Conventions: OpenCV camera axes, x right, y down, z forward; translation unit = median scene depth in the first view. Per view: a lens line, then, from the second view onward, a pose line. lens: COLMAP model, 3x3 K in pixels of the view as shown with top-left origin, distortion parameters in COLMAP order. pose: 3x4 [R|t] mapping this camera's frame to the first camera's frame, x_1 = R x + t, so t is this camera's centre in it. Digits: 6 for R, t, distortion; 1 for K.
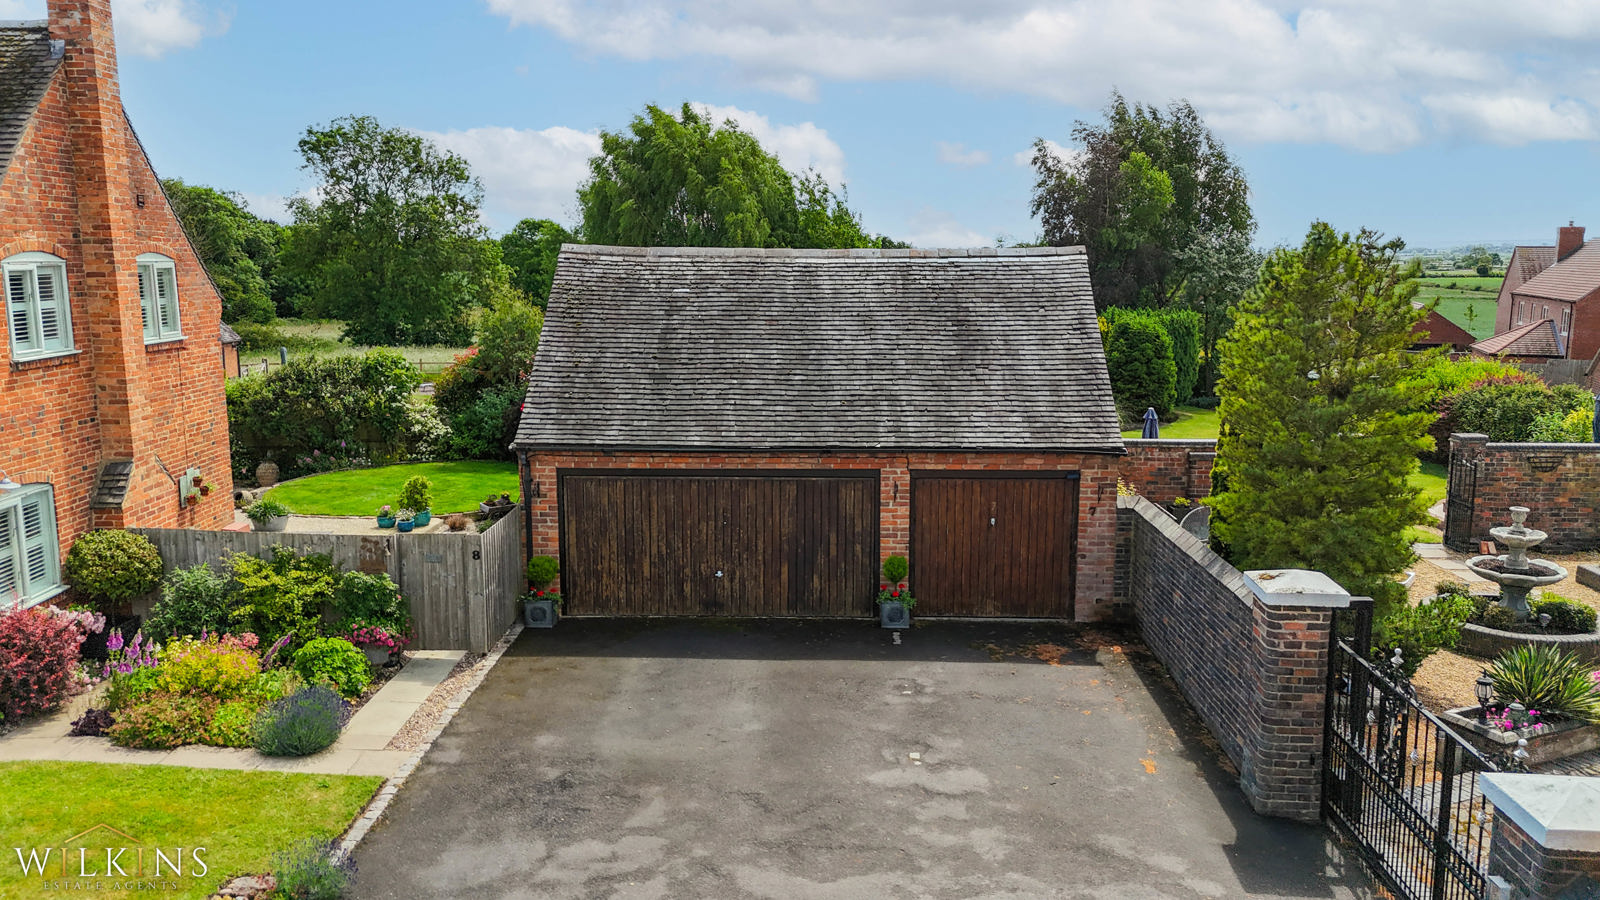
lens RADIAL K [[1172.6, 0, 802.6], [0, 1172.6, 446.0], [0, 0, 1]] dist [0.092827, -0.104181]
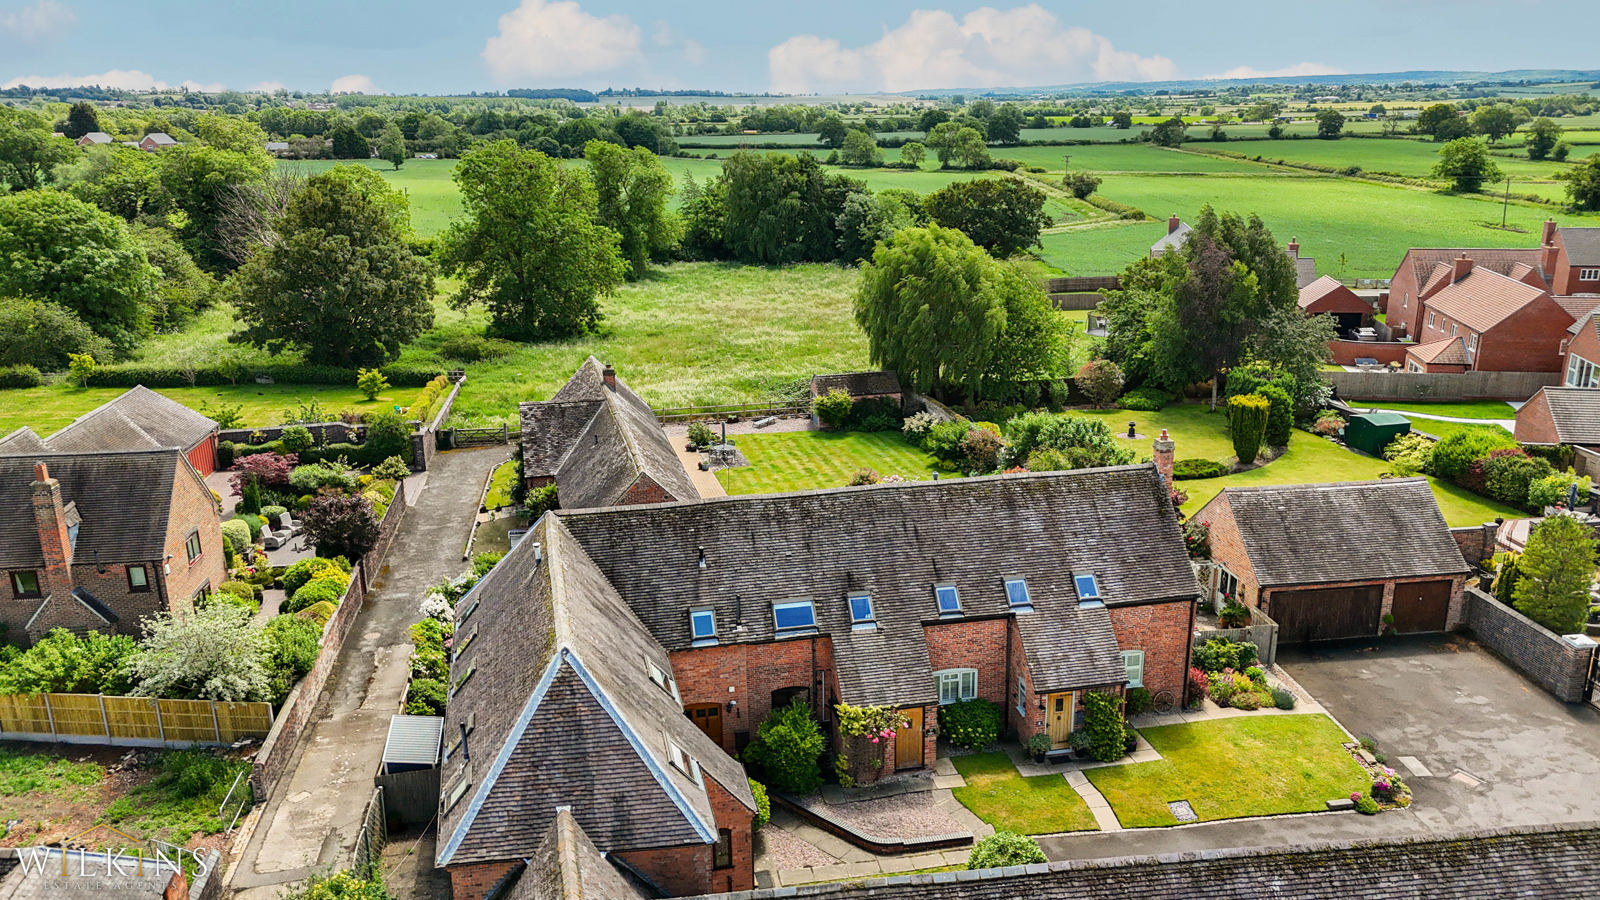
lens RADIAL K [[1172.6, 0, 802.6], [0, 1172.6, 446.0], [0, 0, 1]] dist [0.092827, -0.104181]
pose [[0.986422, -0.061174, 0.152411, -1.775726], [0.041803, 0.990995, 0.127208, -0.750859], [-0.158820, -0.119110, 0.980096, -1.547008]]
